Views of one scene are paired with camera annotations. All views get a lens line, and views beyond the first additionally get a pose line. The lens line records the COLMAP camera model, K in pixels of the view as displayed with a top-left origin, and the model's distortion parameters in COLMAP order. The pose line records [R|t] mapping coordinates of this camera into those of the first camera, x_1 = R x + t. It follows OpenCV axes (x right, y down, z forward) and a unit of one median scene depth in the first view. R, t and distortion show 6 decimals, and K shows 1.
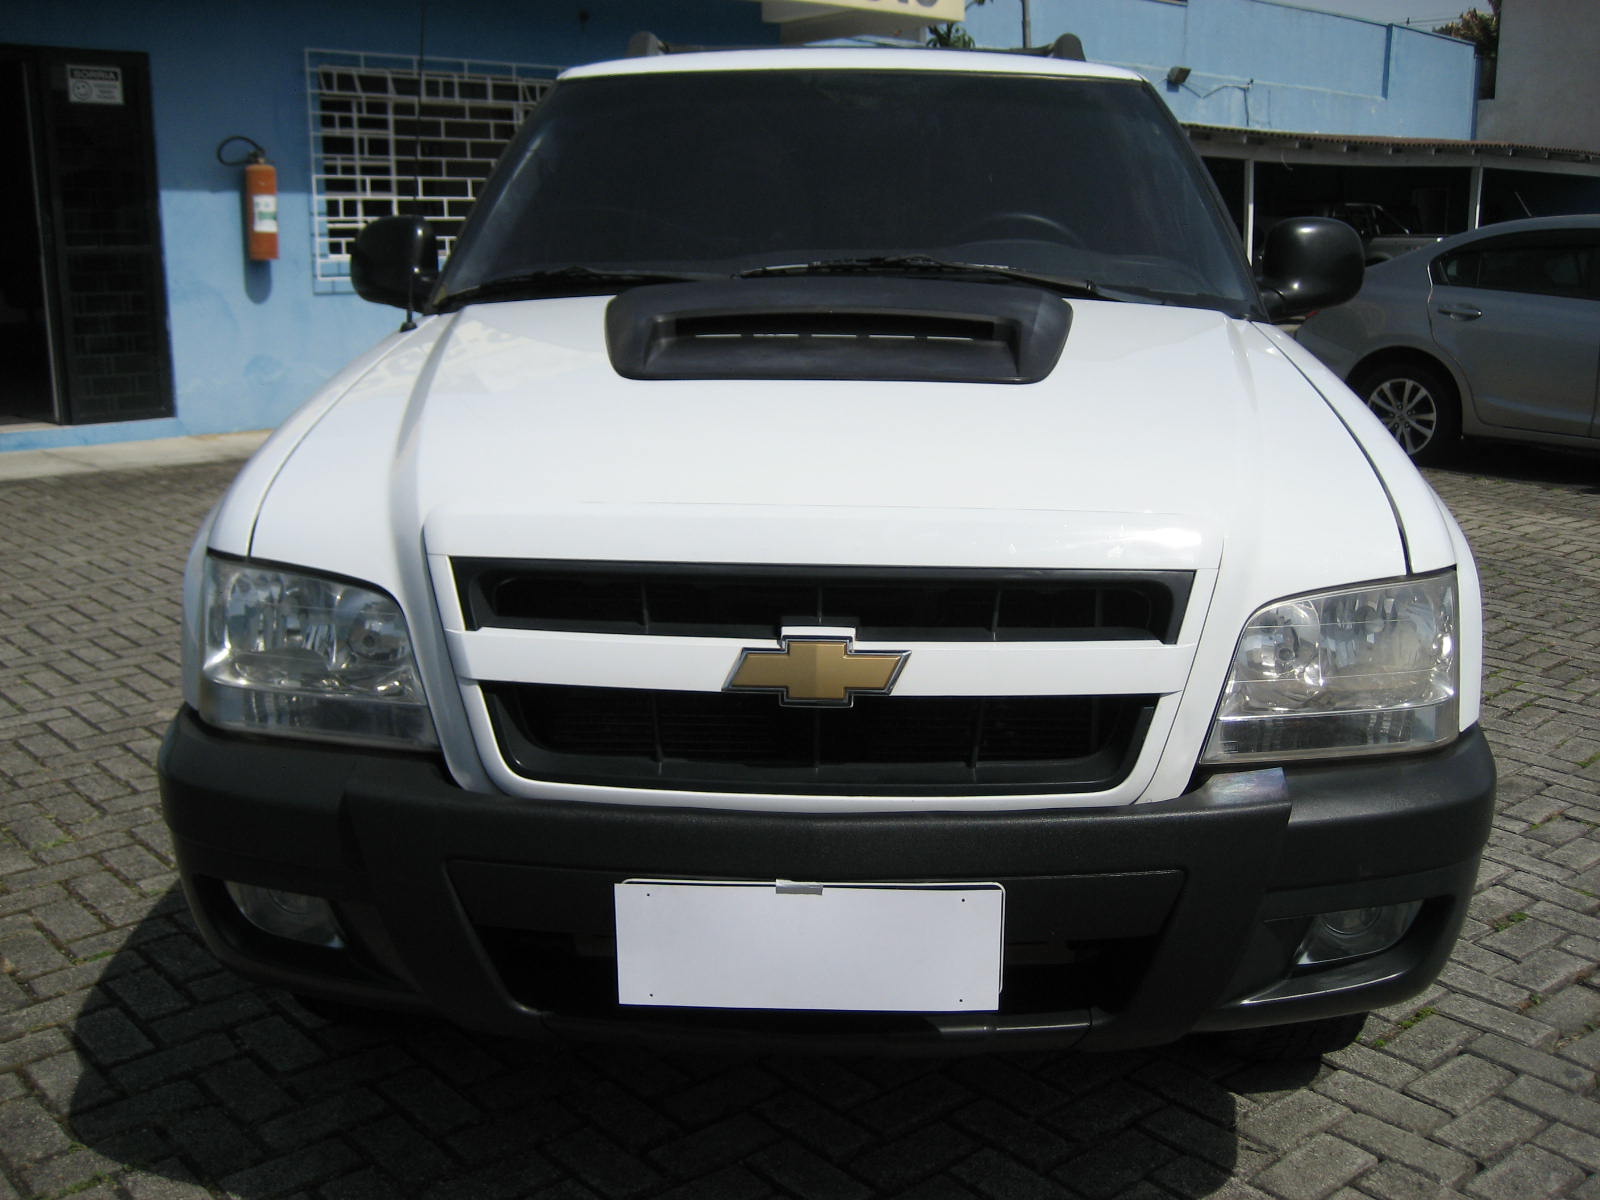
lens RADIAL K [[1592.0, 0, 810.2], [0, 1592.0, 598.0], [0, 0, 1]] dist [-0.064781, 0.000000]
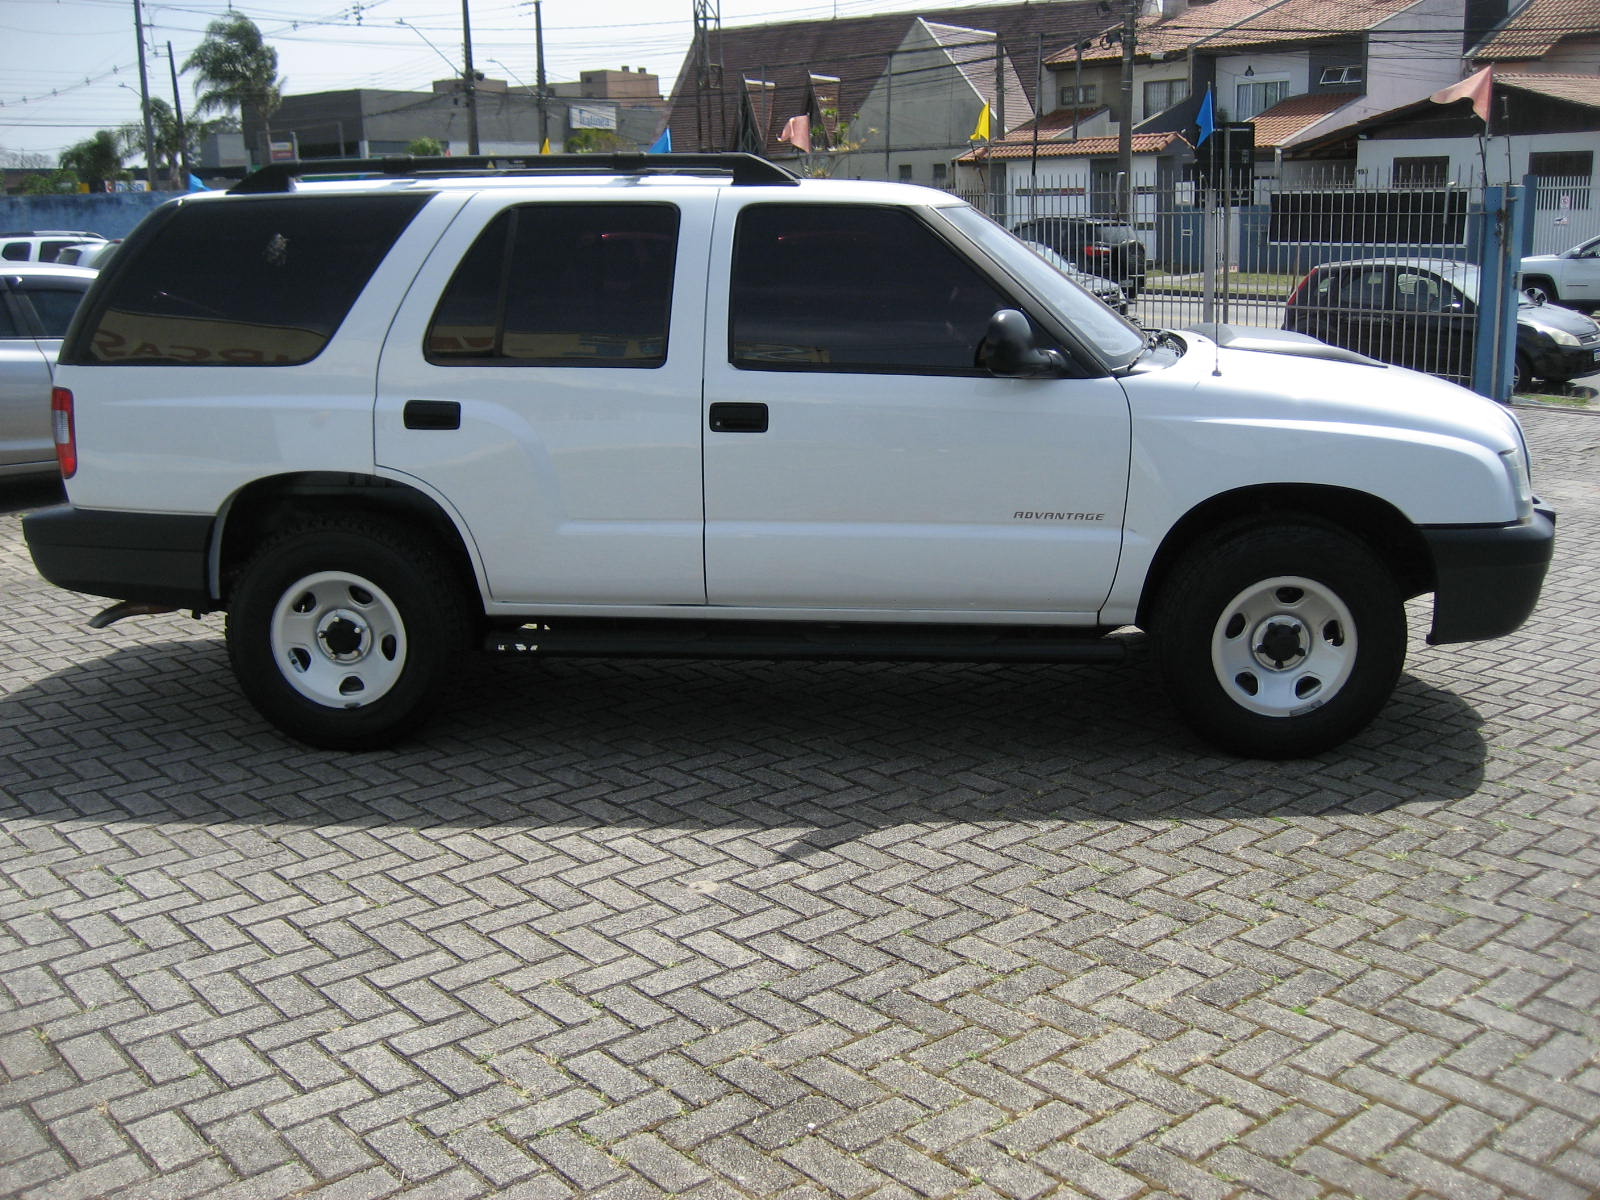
lens RADIAL K [[1592.0, 0, 801.7], [0, 1592.0, 598.0], [0, 0, 1]] dist [-0.064781, 0.000000]
pose [[0.039195, -0.229046, 0.972626, -1.824426], [0.235845, 0.947994, 0.213741, -0.378364], [-0.971000, 0.221011, 0.091176, 1.240126]]
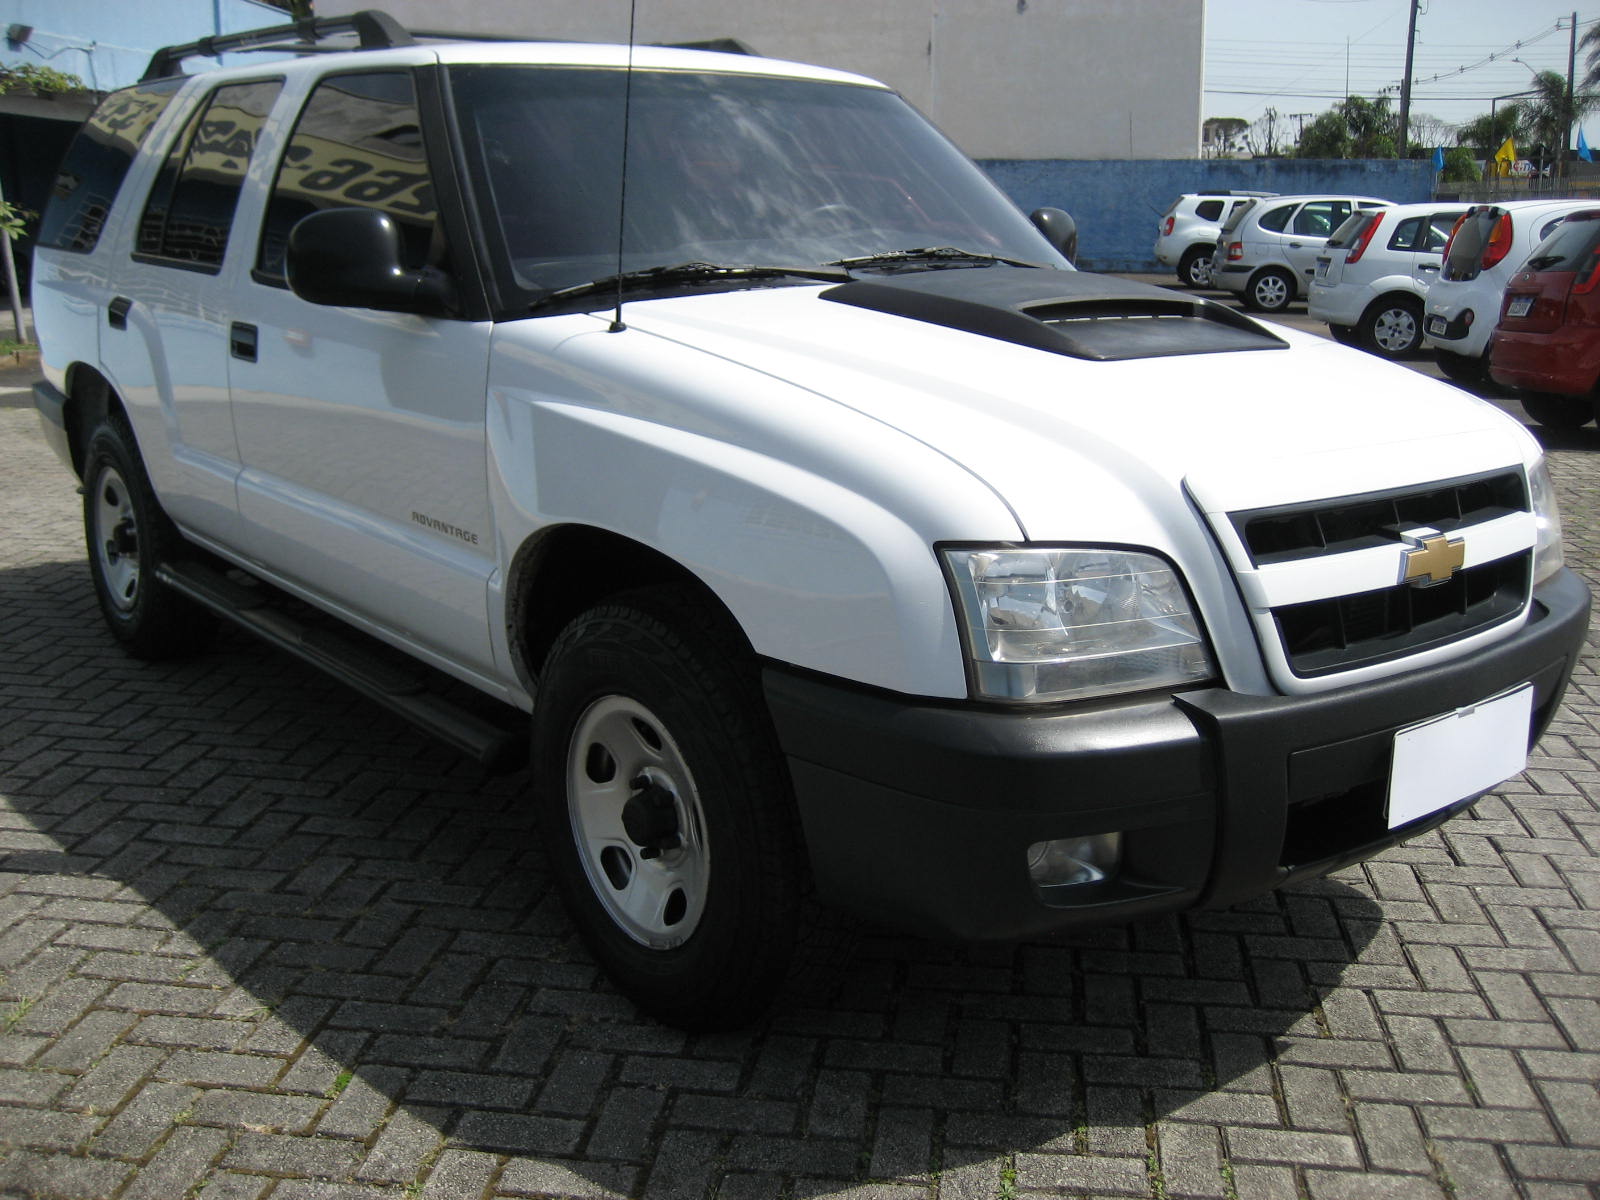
lens RADIAL K [[1592.0, 0, 795.8], [0, 1592.0, 603.2], [0, 0, 1]] dist [-0.064781, 0.000000]
pose [[0.753186, -0.154002, 0.639526, -0.767011], [0.138435, 0.987545, 0.074768, -0.057222], [-0.643076, 0.032219, 0.765125, 0.178052]]
